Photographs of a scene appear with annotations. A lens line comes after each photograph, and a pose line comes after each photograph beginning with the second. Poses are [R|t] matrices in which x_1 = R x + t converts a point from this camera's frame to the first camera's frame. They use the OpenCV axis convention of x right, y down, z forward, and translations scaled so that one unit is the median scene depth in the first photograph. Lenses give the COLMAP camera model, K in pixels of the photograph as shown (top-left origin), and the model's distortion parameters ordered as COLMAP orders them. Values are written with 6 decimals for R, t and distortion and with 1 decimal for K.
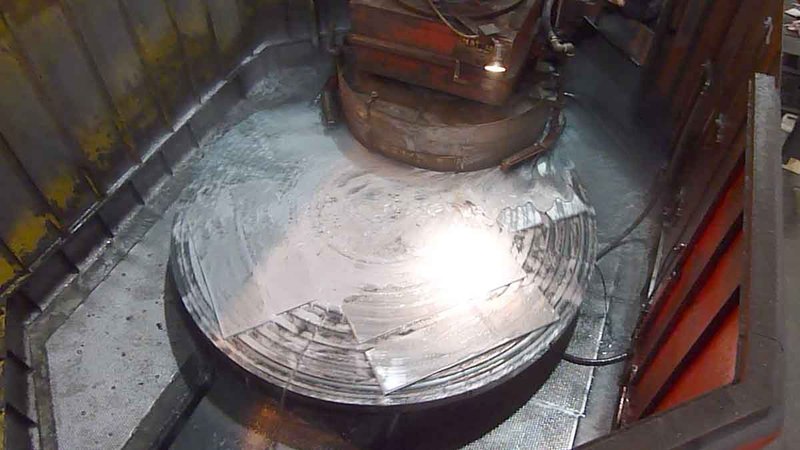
lens RADIAL K [[591.1, 0, 404.3], [0, 591.1, 225.5], [0, 0, 1]] dist [-0.029838, -0.000147]
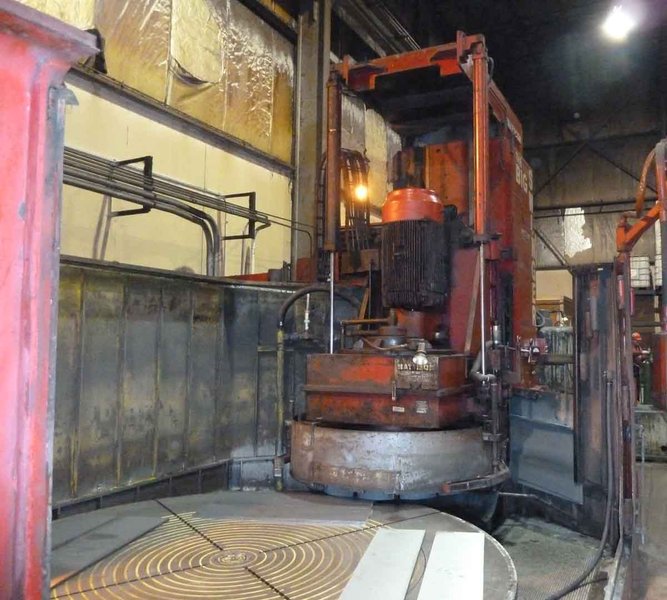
lens RADIAL K [[599.8, 0, 401.5], [0, 599.8, 293.9], [0, 0, 1]] dist [-0.031416, 0.017478]
pose [[0.999961, -0.000182, -0.008776, 0.112553], [-0.007013, 0.584792, -0.811153, 0.546607], [0.005280, 0.811183, 0.584768, 0.172302]]
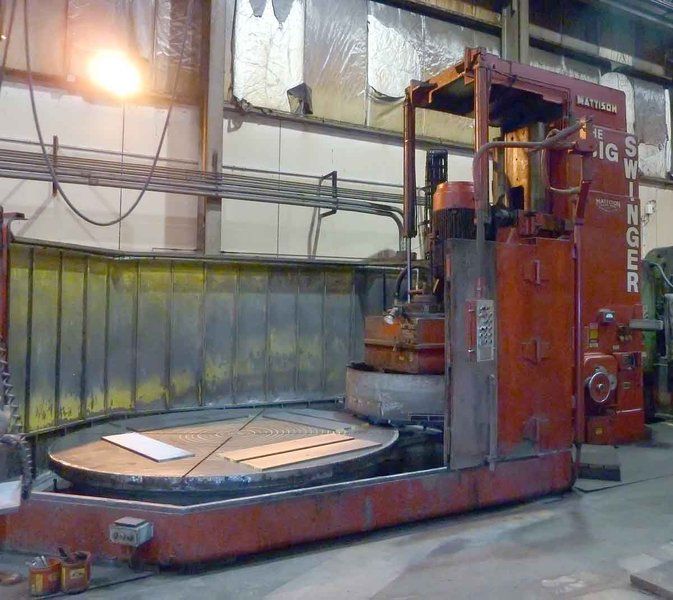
lens RADIAL K [[609.1, 0, 408.3], [0, 609.1, 282.3], [0, 0, 1]] dist [-0.012189, 0.000160]
pose [[0.822283, -0.025800, -0.568493, 0.968516], [-0.433231, 0.619370, -0.654746, 0.625257], [0.369000, 0.784675, 0.498120, 0.112671]]
